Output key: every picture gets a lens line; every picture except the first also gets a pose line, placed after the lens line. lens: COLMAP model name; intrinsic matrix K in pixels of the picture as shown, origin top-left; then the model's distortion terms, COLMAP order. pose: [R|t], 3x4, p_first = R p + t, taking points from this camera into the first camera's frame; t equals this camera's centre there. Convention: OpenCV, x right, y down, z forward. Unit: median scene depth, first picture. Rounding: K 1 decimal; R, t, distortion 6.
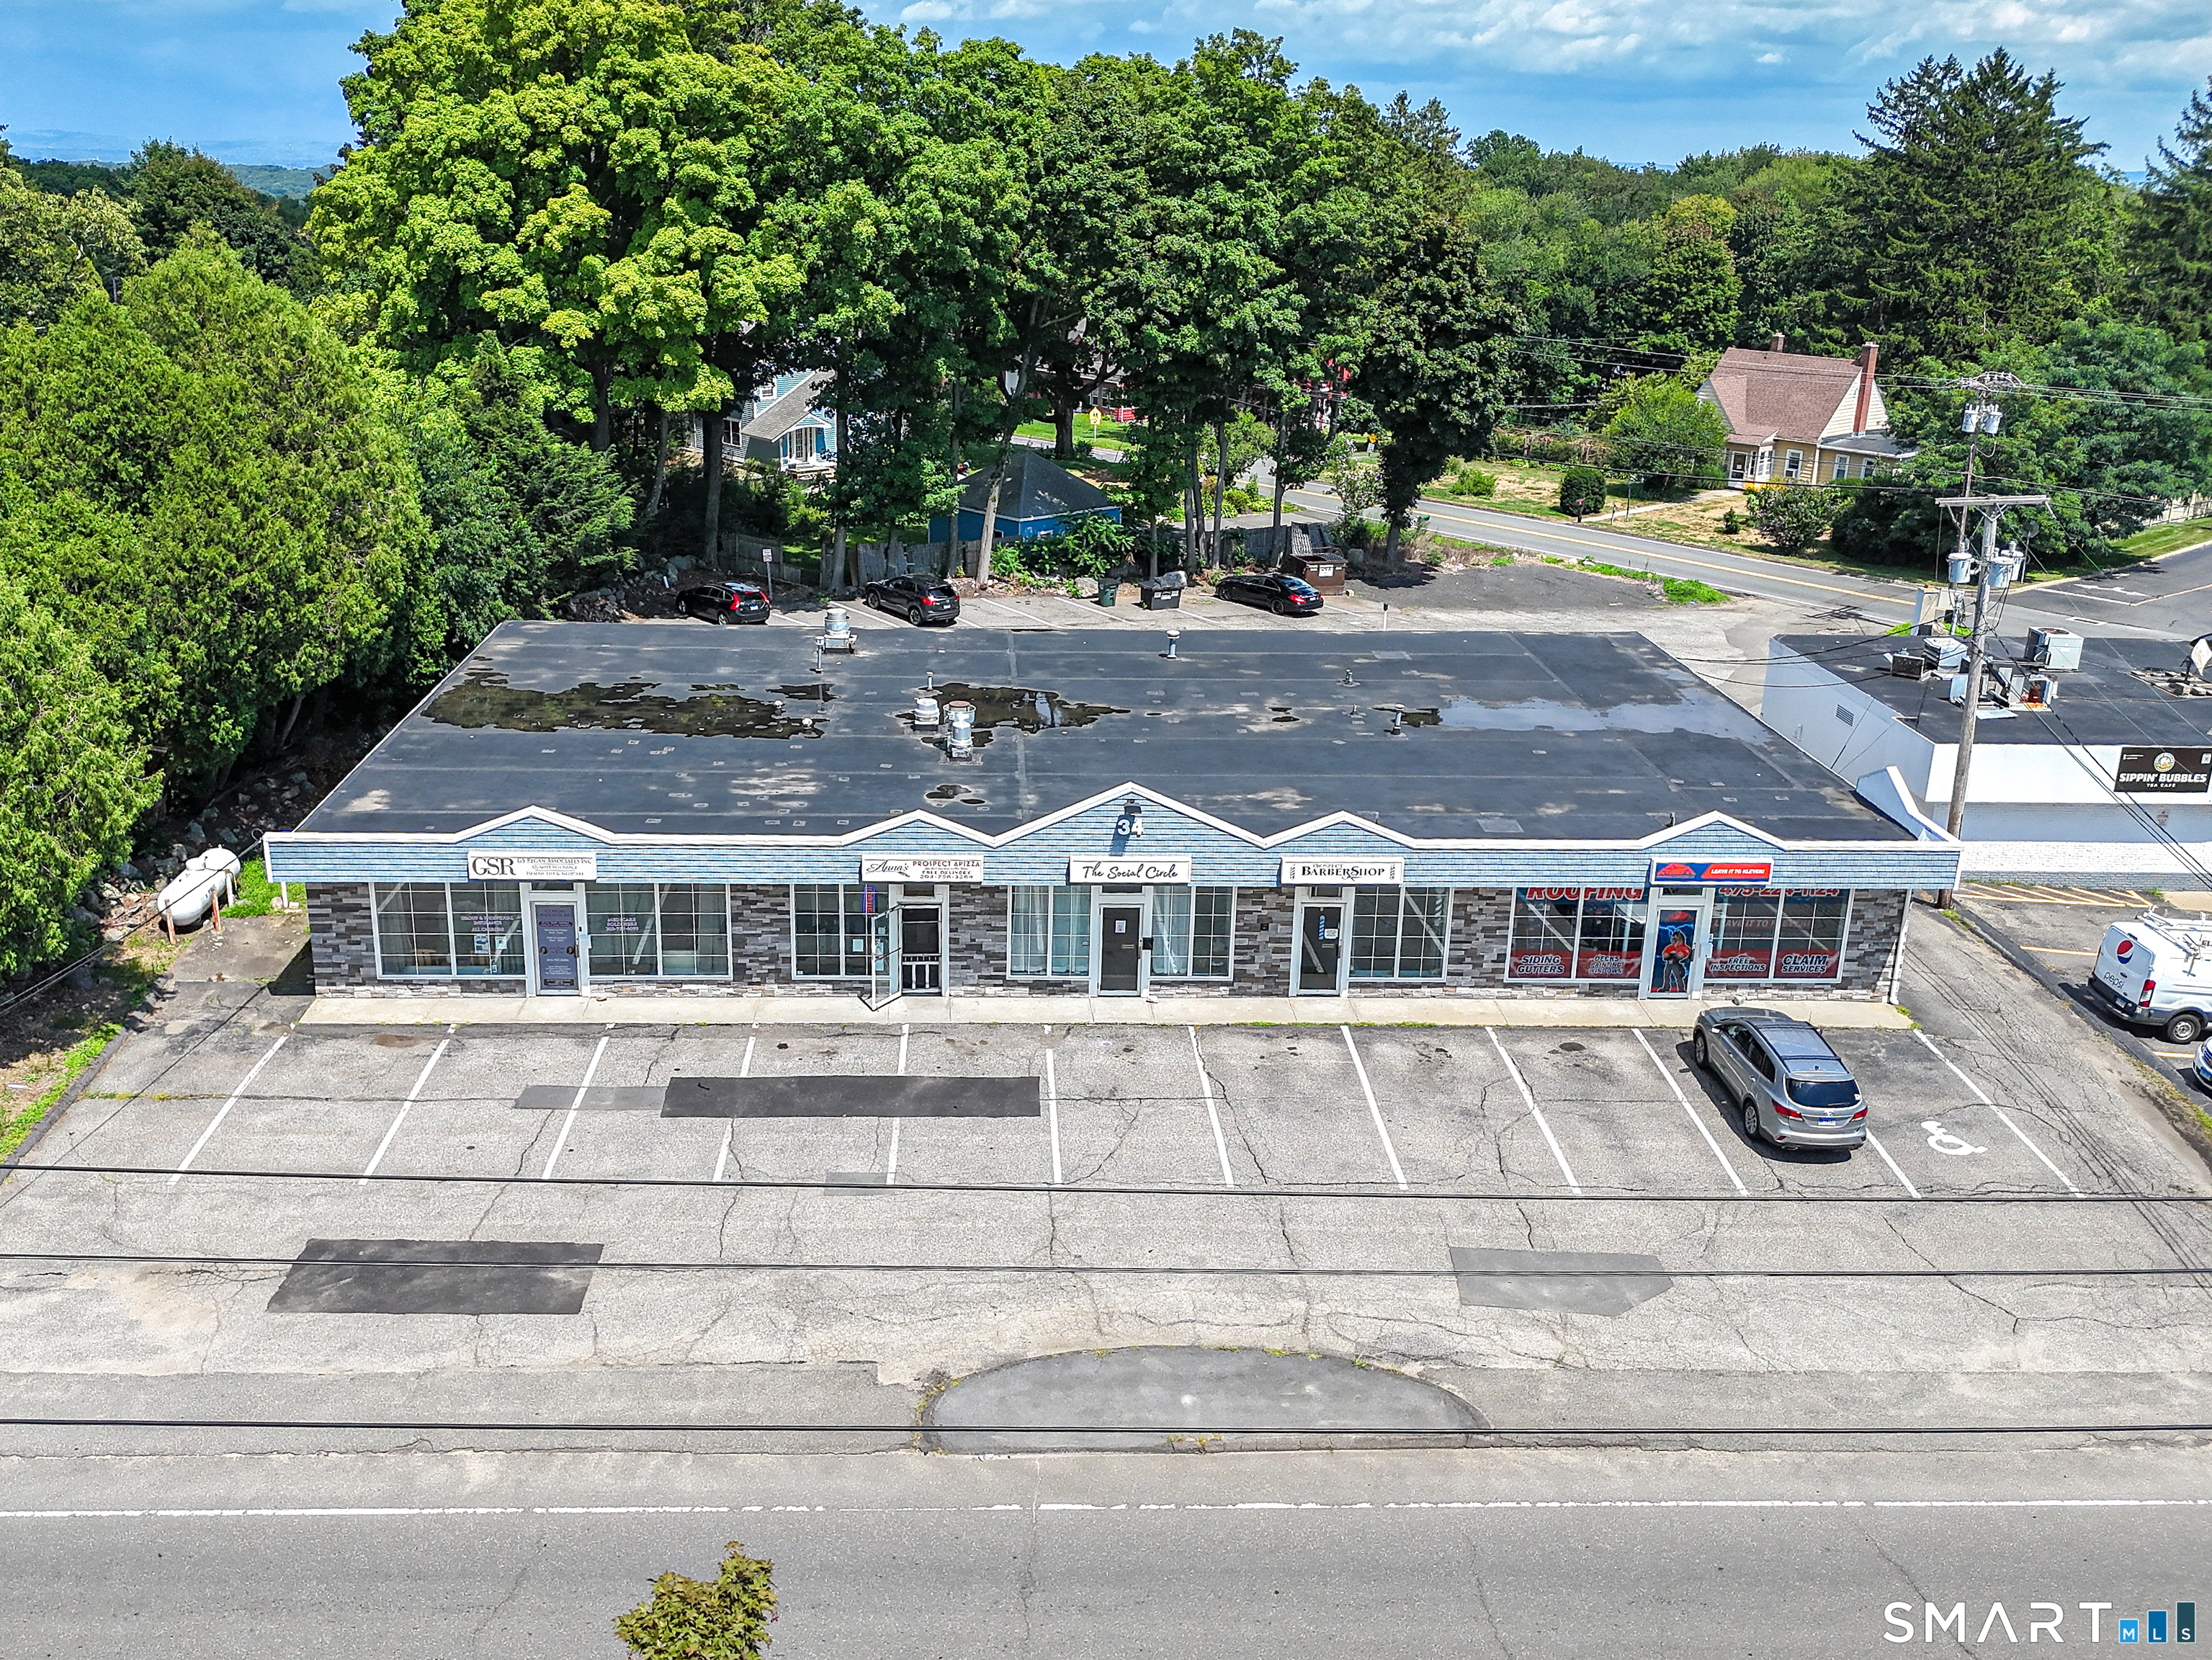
lens RADIAL K [[1913.5, 0, 1043.2], [0, 1913.5, 773.2], [0, 0, 1]] dist [0.063537, -0.088204]
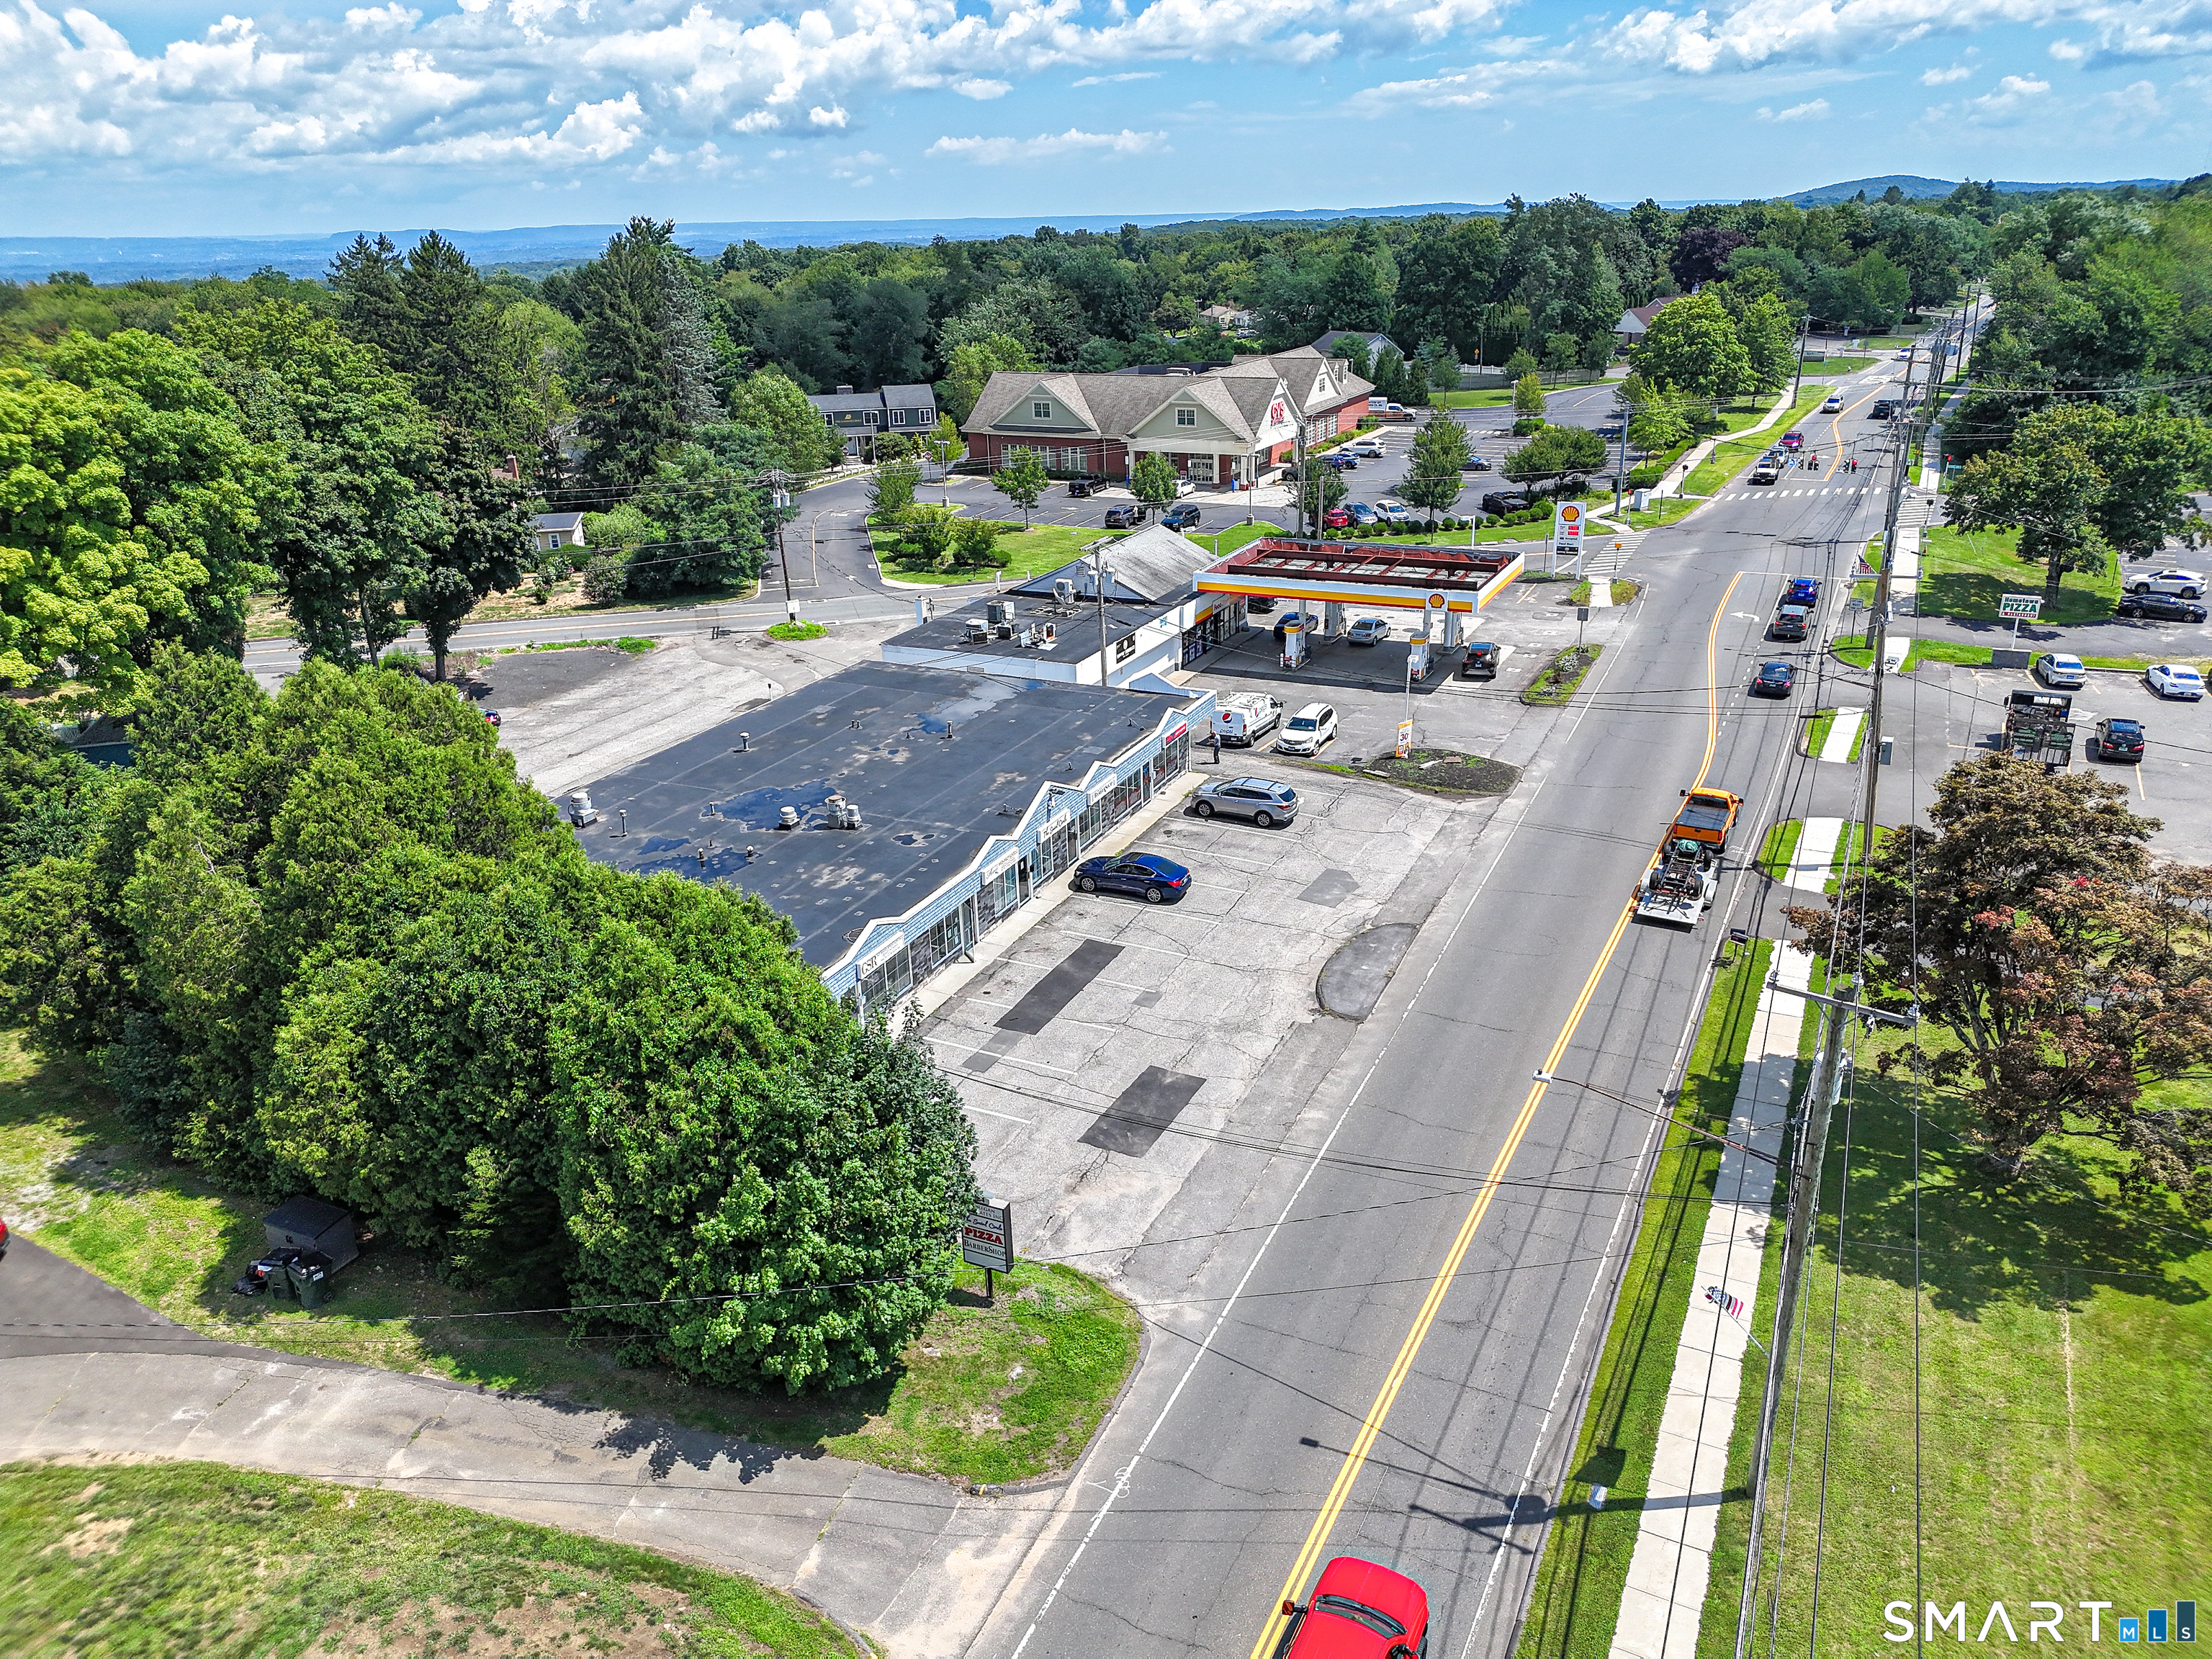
lens RADIAL K [[1563.2, 0, 1092.3], [0, 1563.2, 834.0], [0, 0, 1]] dist [0.054490, -0.054789]
pose [[0.466455, -0.359028, 0.808405, -1.032192], [0.308972, 0.922487, 0.231416, -0.250367], [-0.828828, 0.141829, 0.541228, 0.122720]]
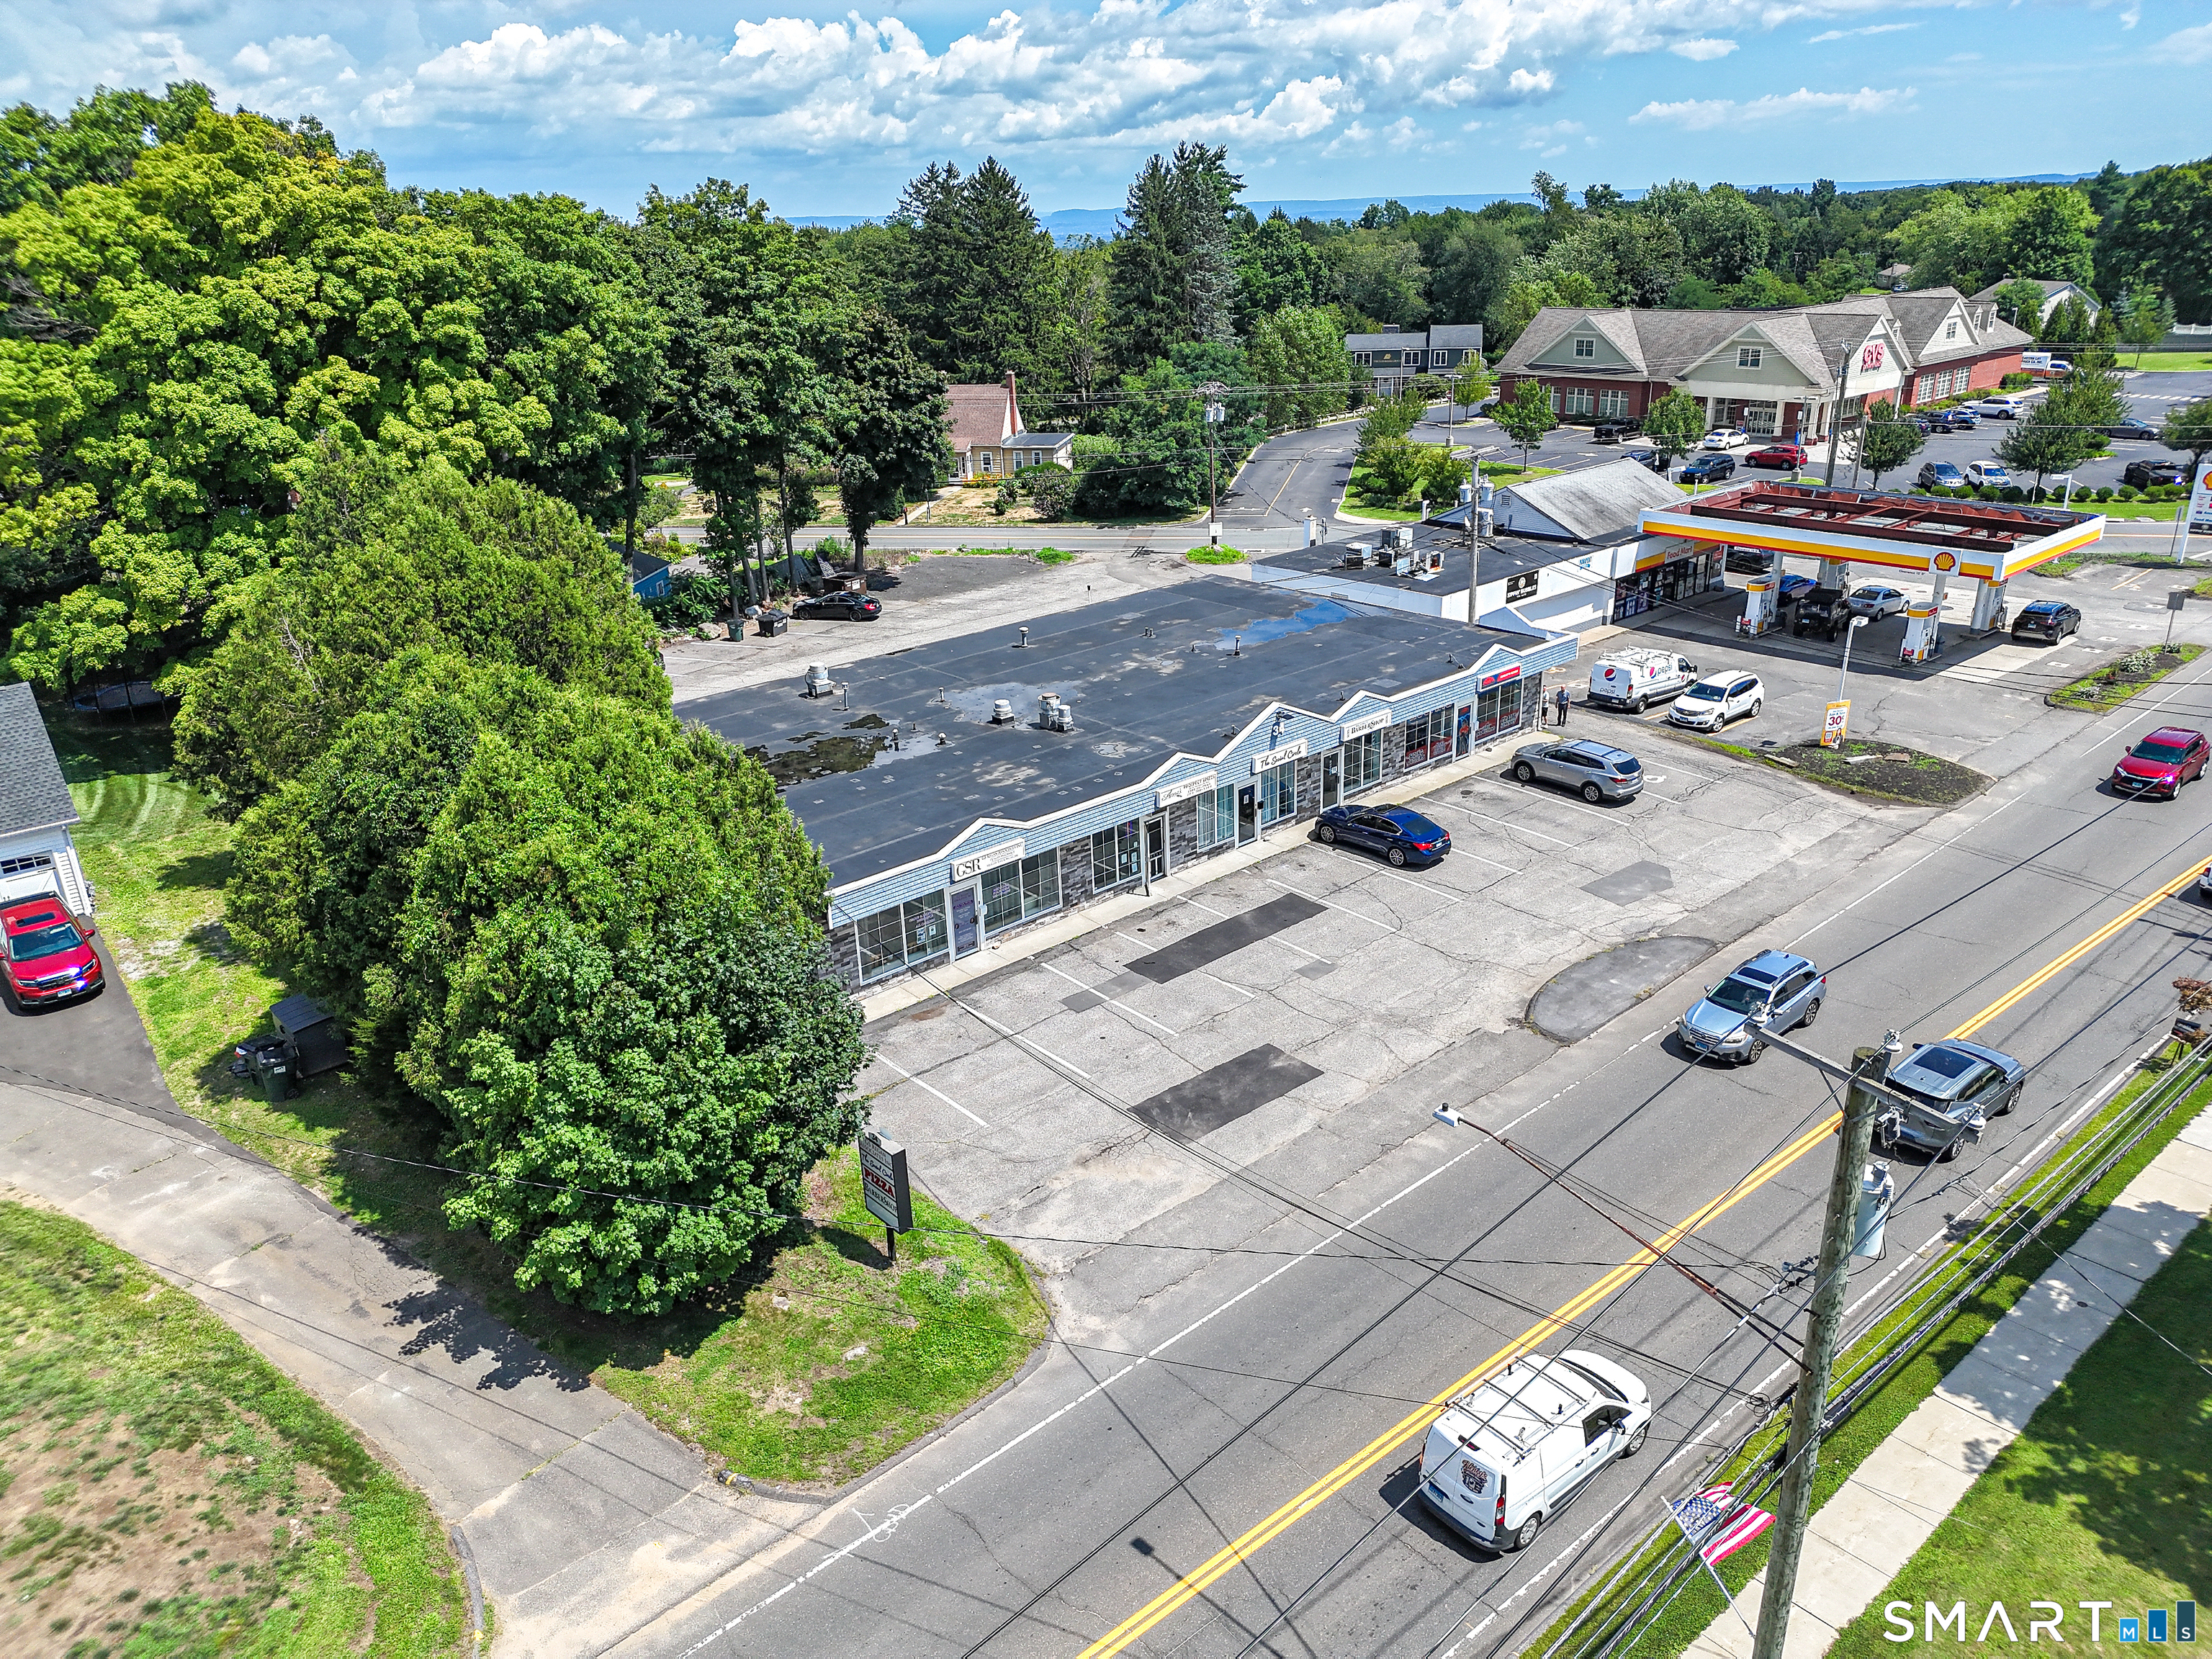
lens RADIAL K [[1548.6, 0, 1085.9], [0, 1548.6, 840.0], [0, 0, 1]] dist [0.059857, -0.063404]
pose [[0.775771, -0.281566, 0.564712, -0.727993], [0.242583, 0.959229, 0.145026, -0.096396], [-0.582523, 0.024483, 0.812445, 0.039584]]
